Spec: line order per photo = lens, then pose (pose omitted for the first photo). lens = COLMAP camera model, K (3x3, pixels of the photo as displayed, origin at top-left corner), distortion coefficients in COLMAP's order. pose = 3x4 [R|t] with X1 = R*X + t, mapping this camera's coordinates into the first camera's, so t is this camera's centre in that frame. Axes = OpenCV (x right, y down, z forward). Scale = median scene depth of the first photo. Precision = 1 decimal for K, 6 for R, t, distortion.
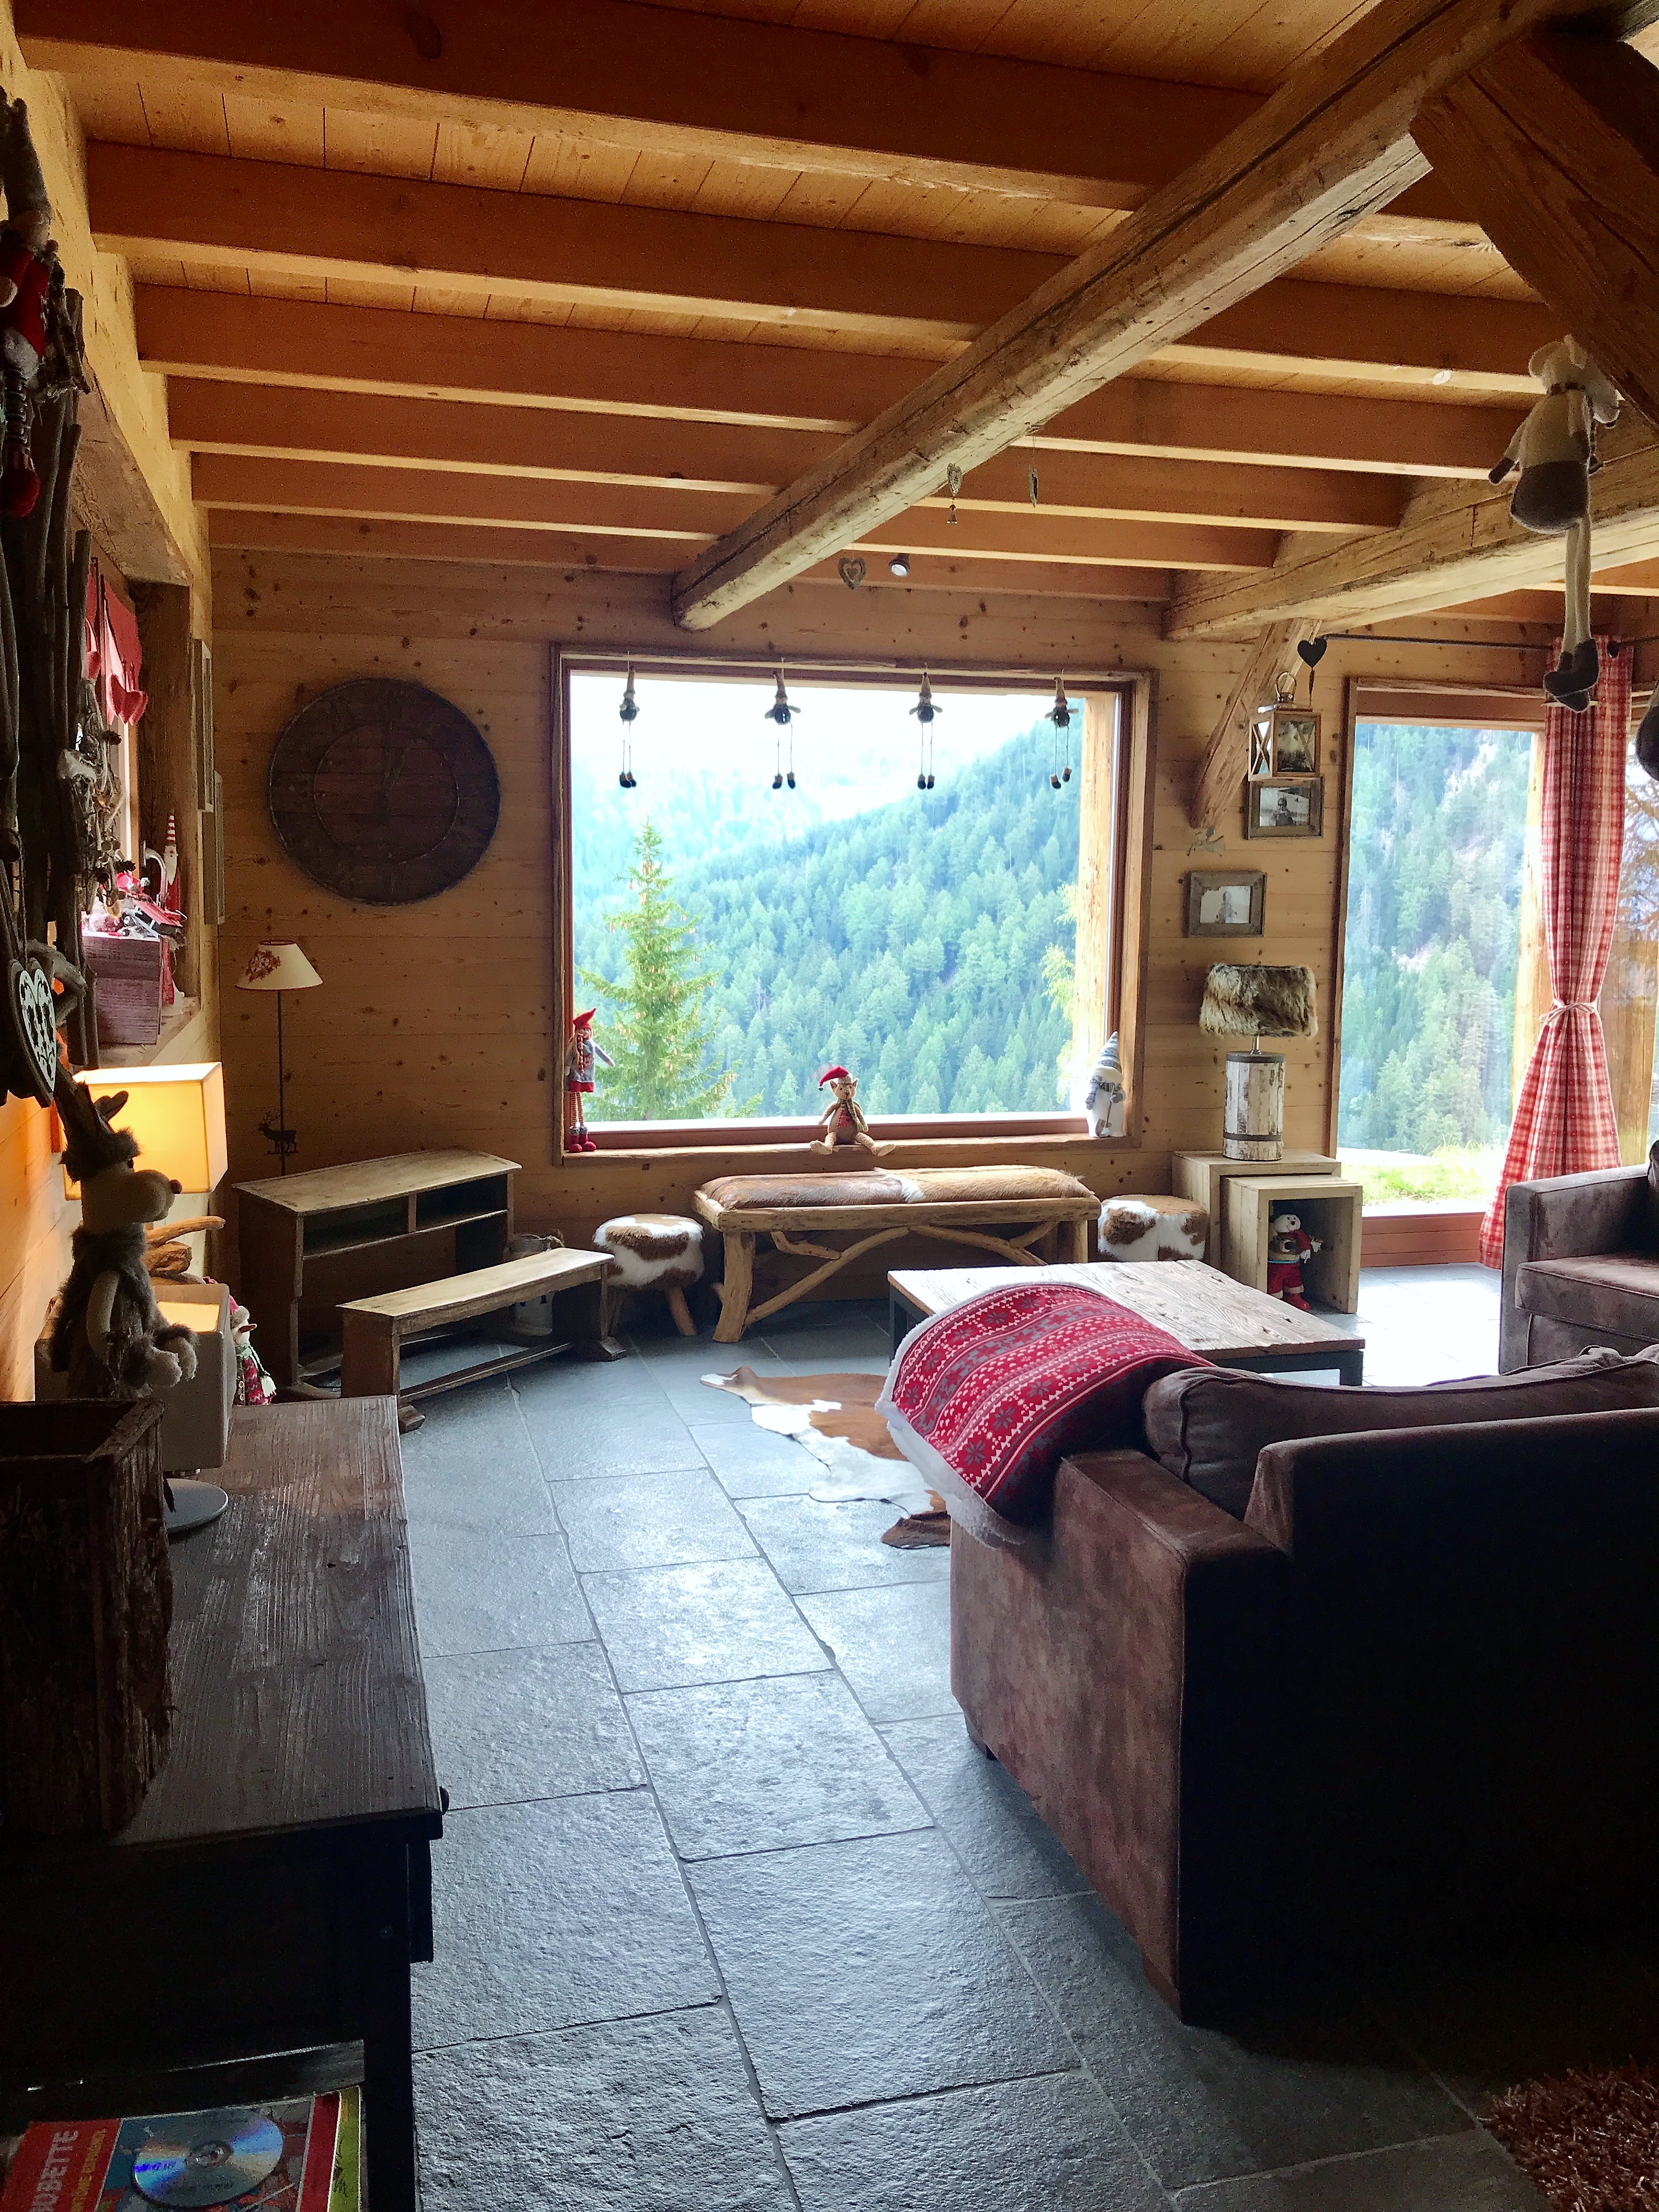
lens RADIAL K [[1823.9, 0, 871.1], [0, 1823.9, 1066.9], [0, 0, 1]] dist [0.041026, -0.061935]
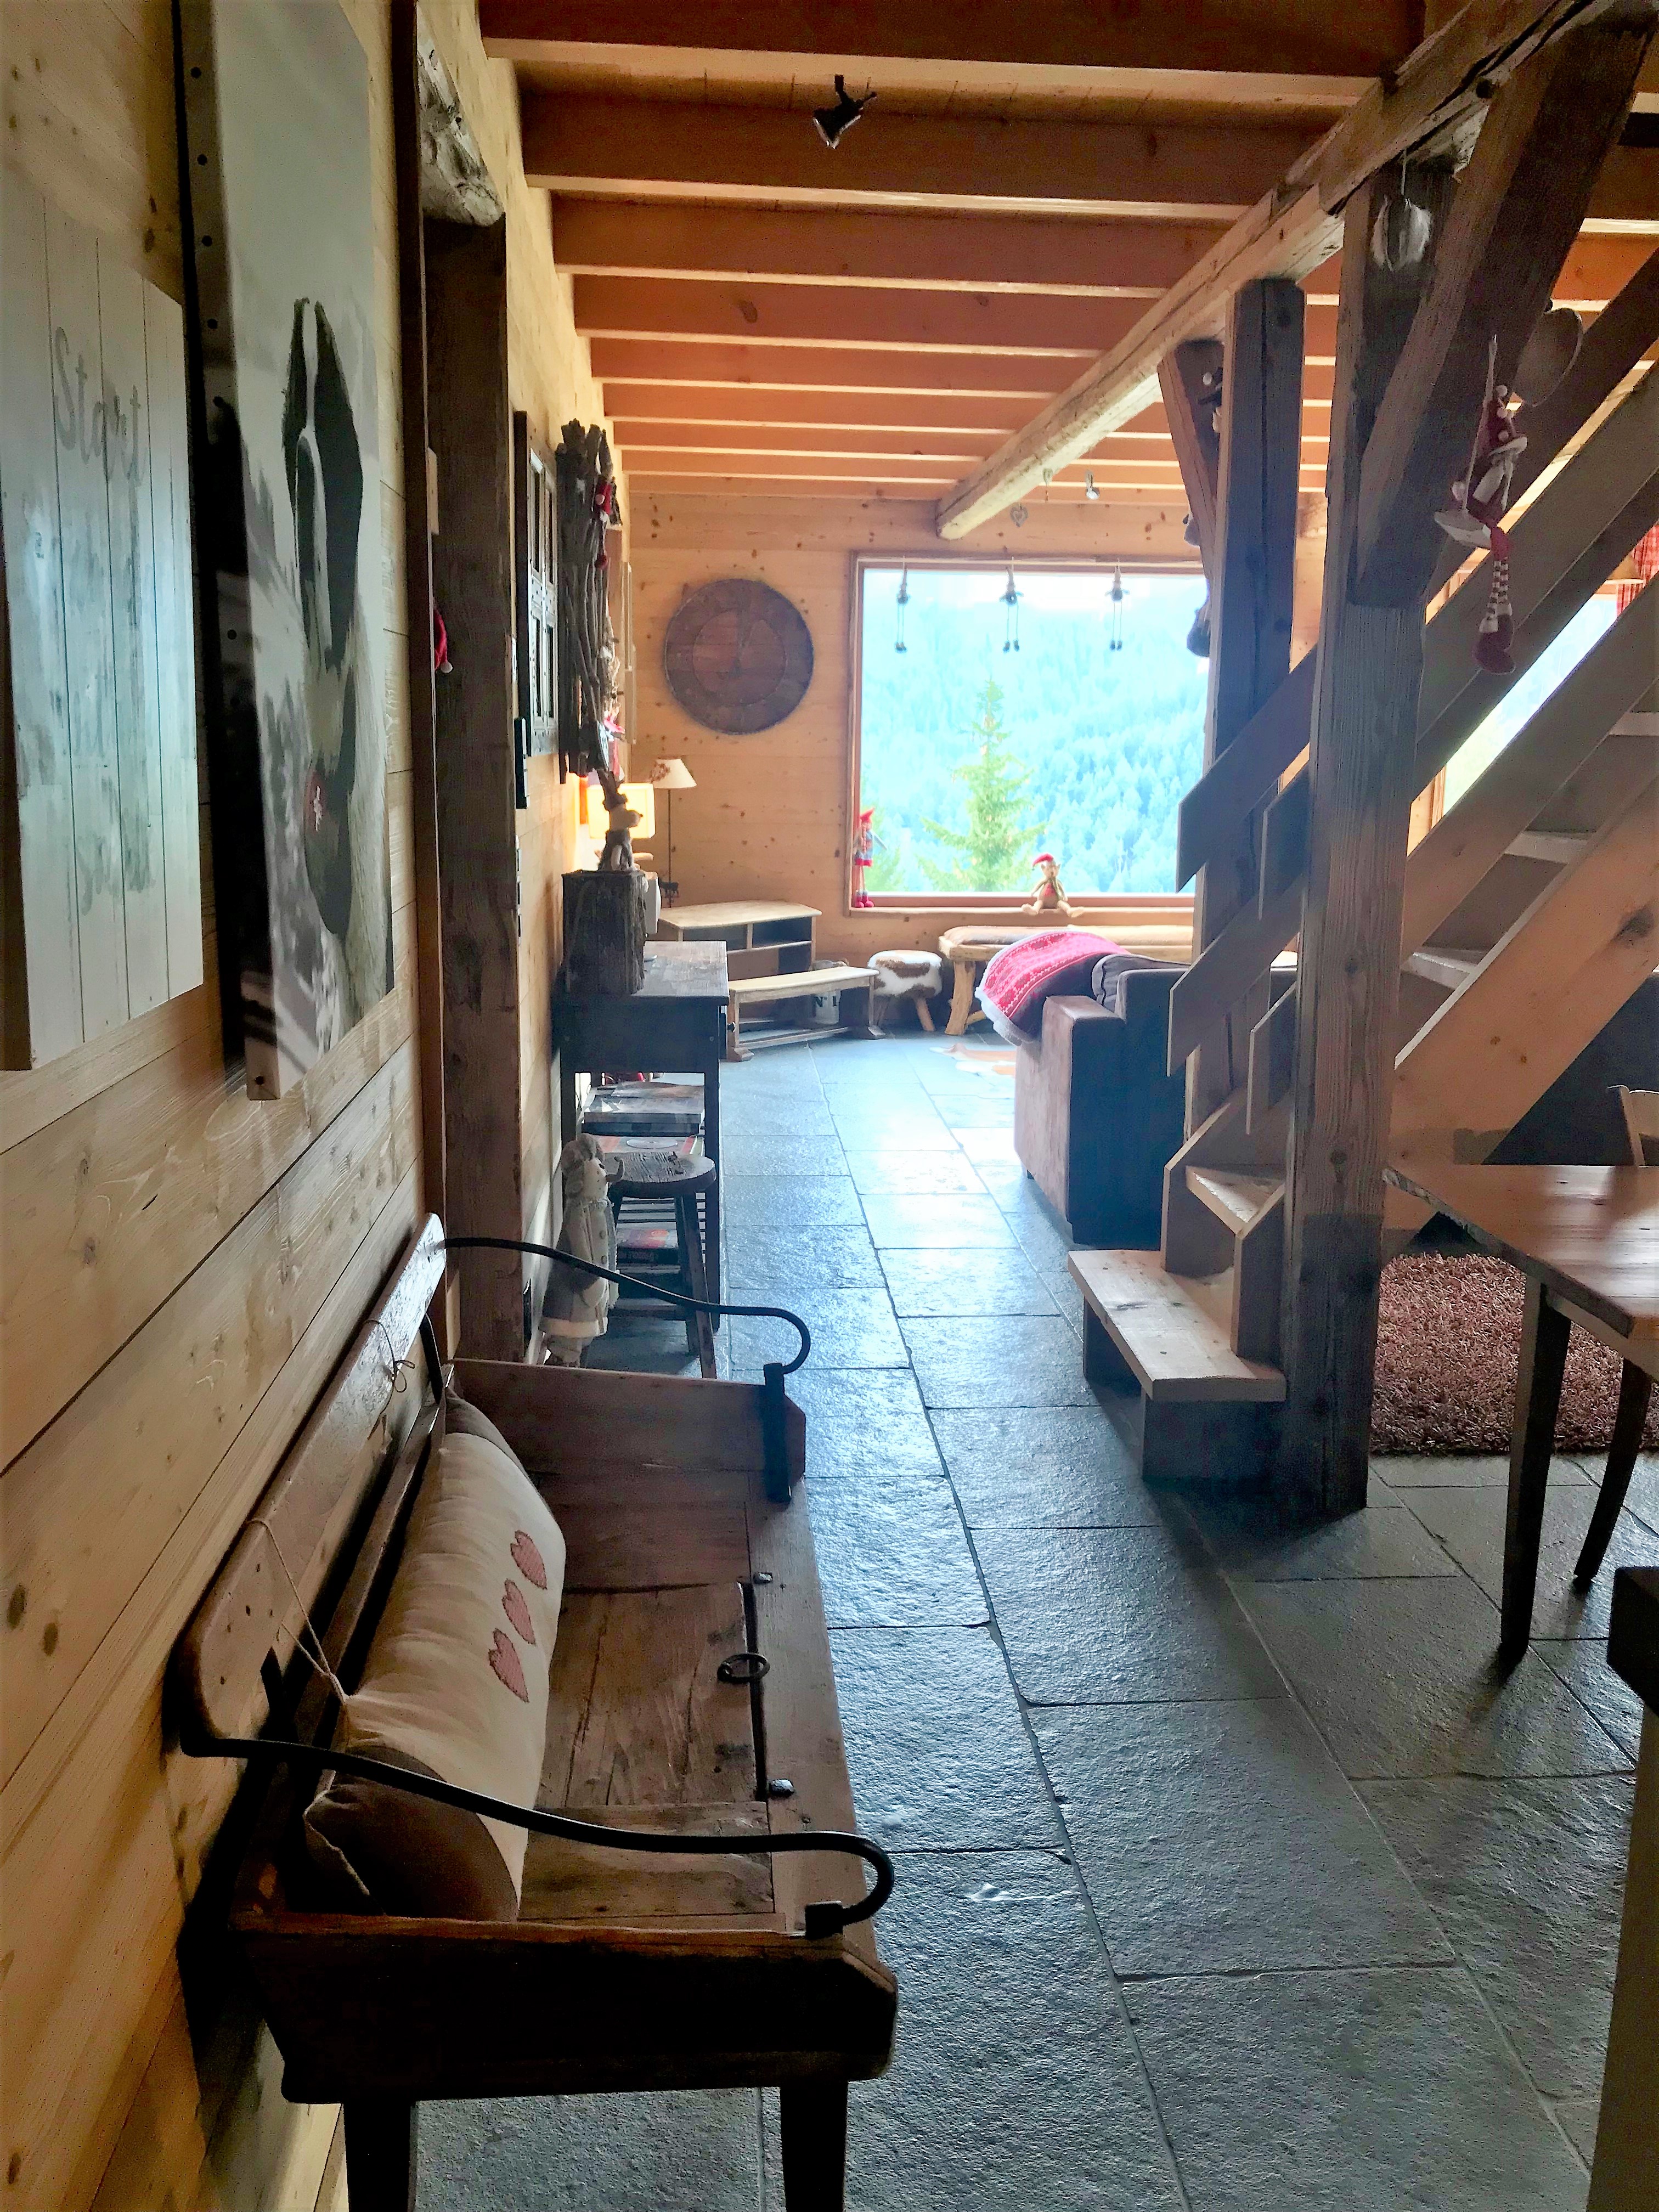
lens RADIAL K [[1823.9, 0, 813.2], [0, 1823.9, 1087.8], [0, 0, 1]] dist [0.041026, -0.061935]
pose [[0.974320, 0.045119, -0.220601, 0.134369], [-0.025721, 0.995607, 0.090026, 0.061688], [0.223694, -0.082040, 0.971200, -0.448622]]
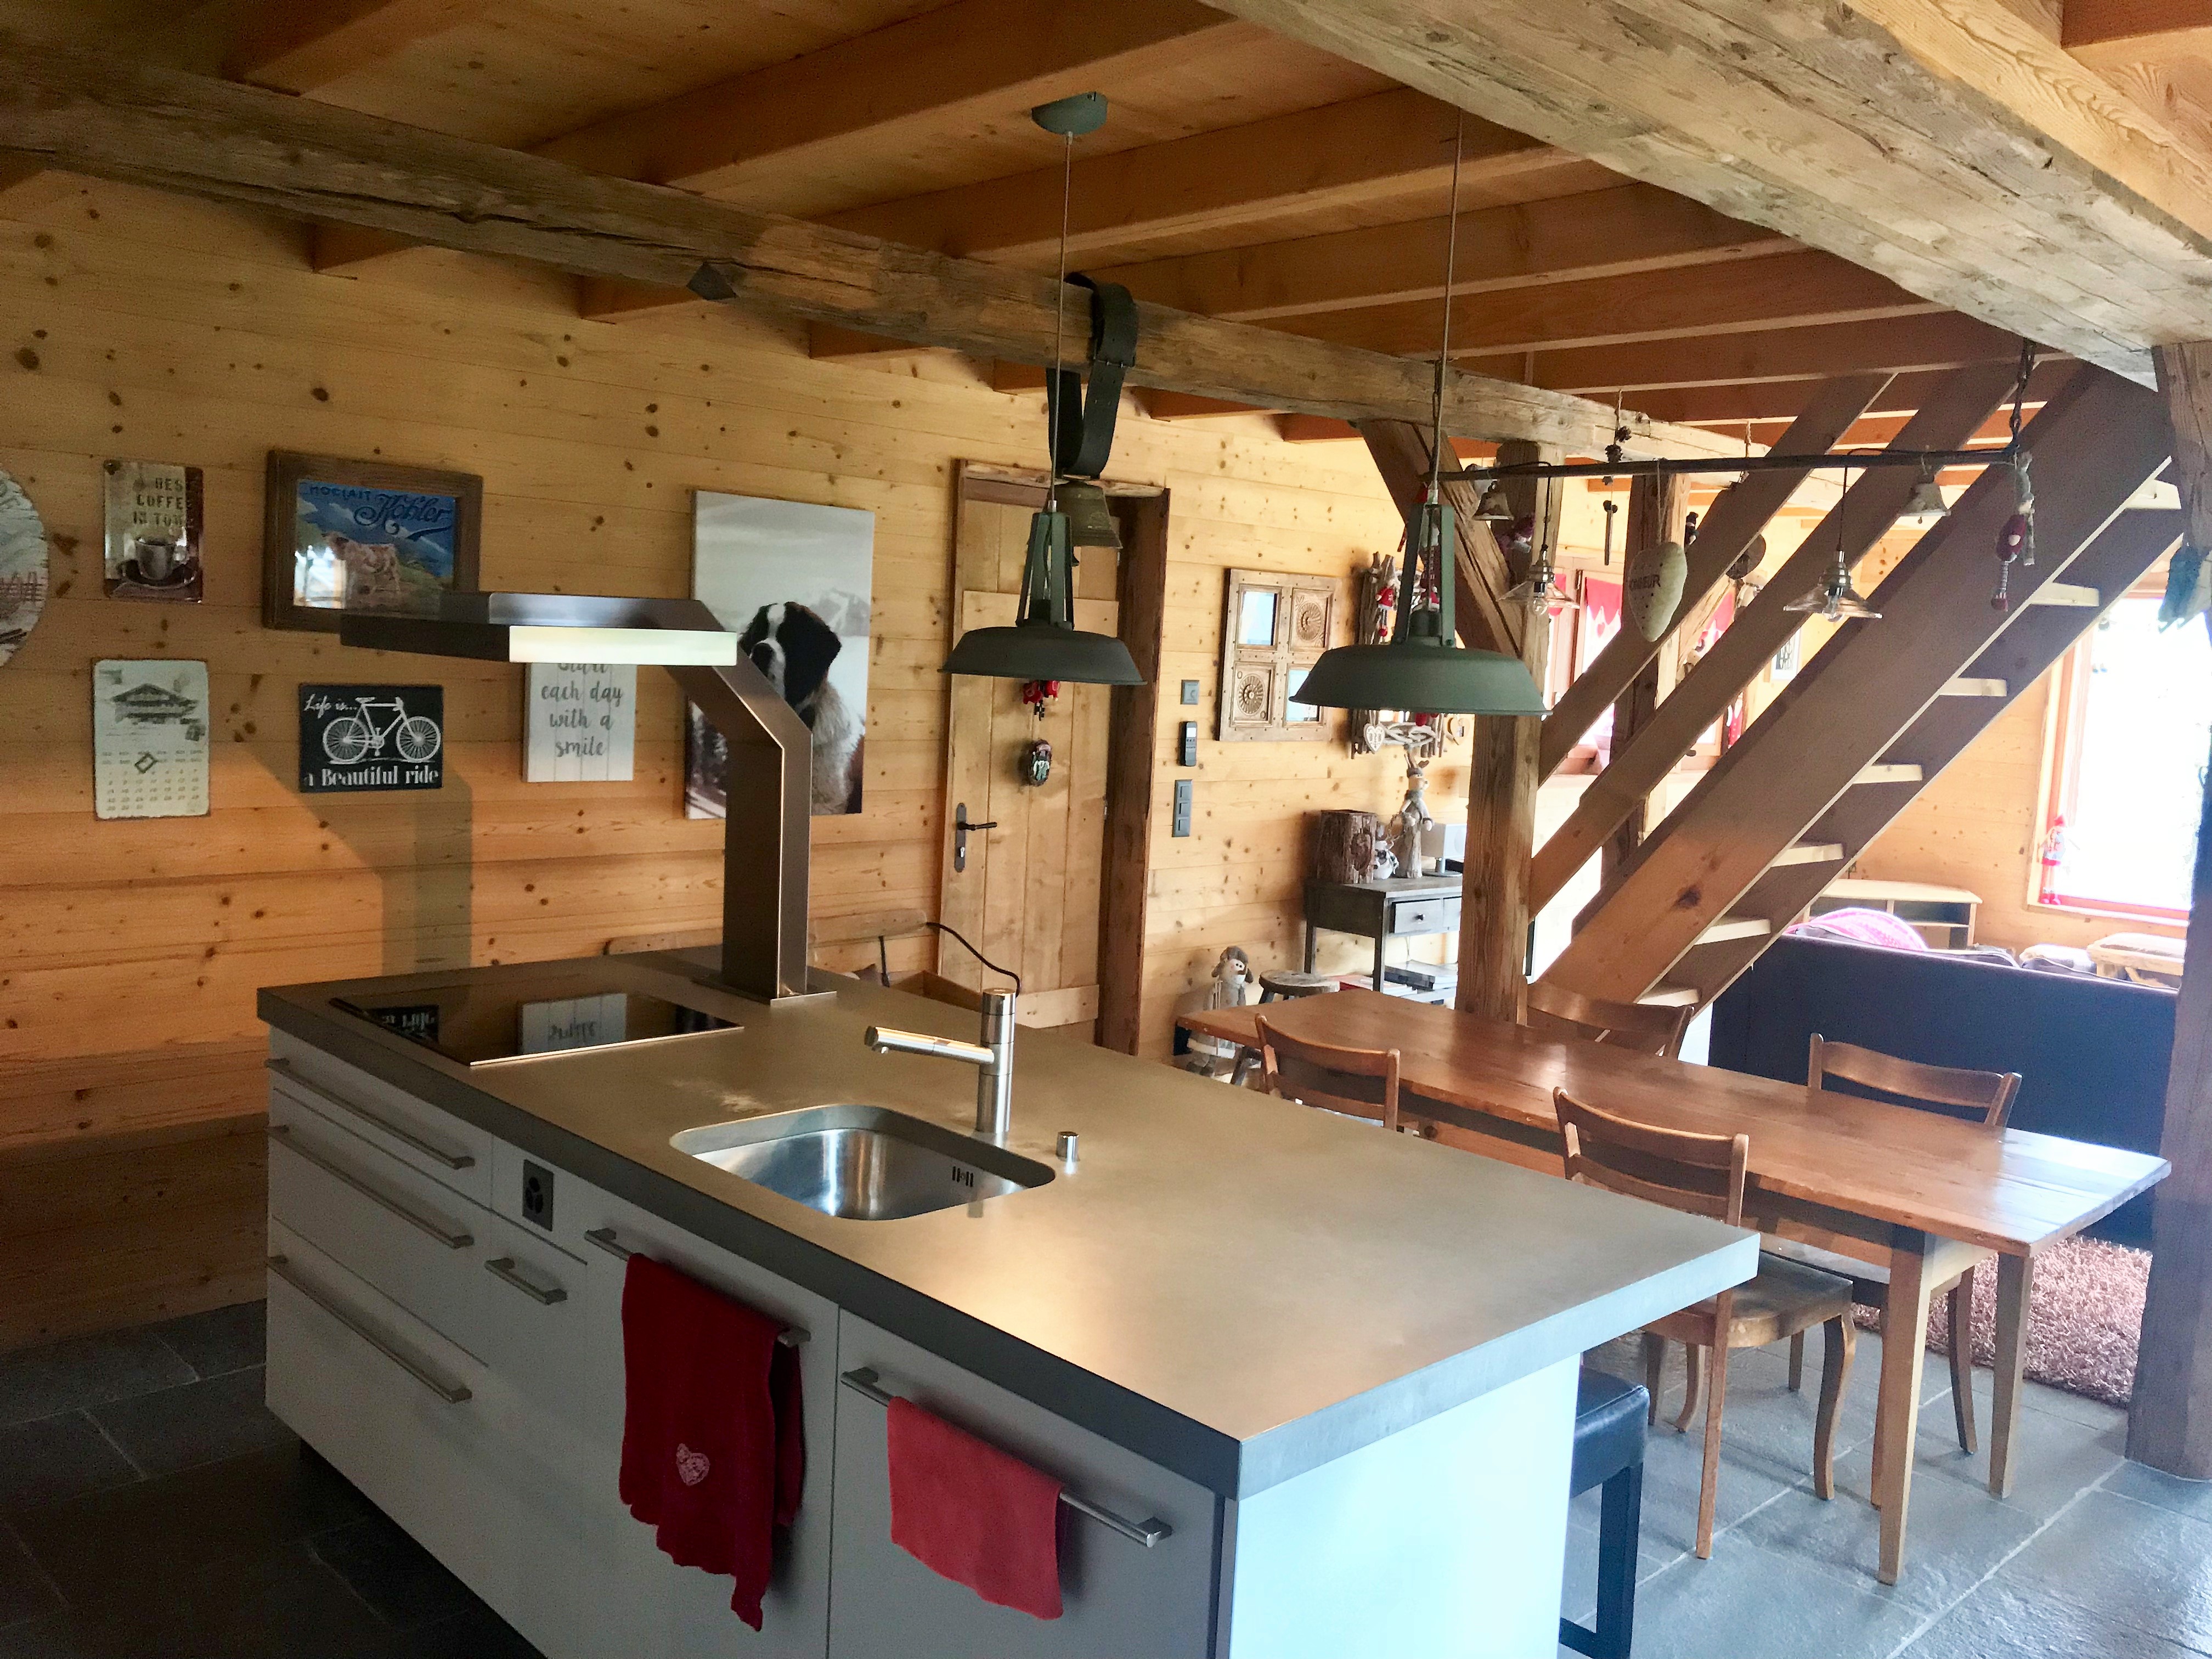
lens RADIAL K [[1823.9, 0, 1082.4], [0, 1823.9, 819.8], [0, 0, 1]] dist [0.041026, -0.061935]
pose [[0.464589, 0.098882, -0.879989, 0.859902], [-0.136441, 0.989873, 0.039195, 0.027048], [0.874952, 0.101856, 0.473375, -0.487611]]
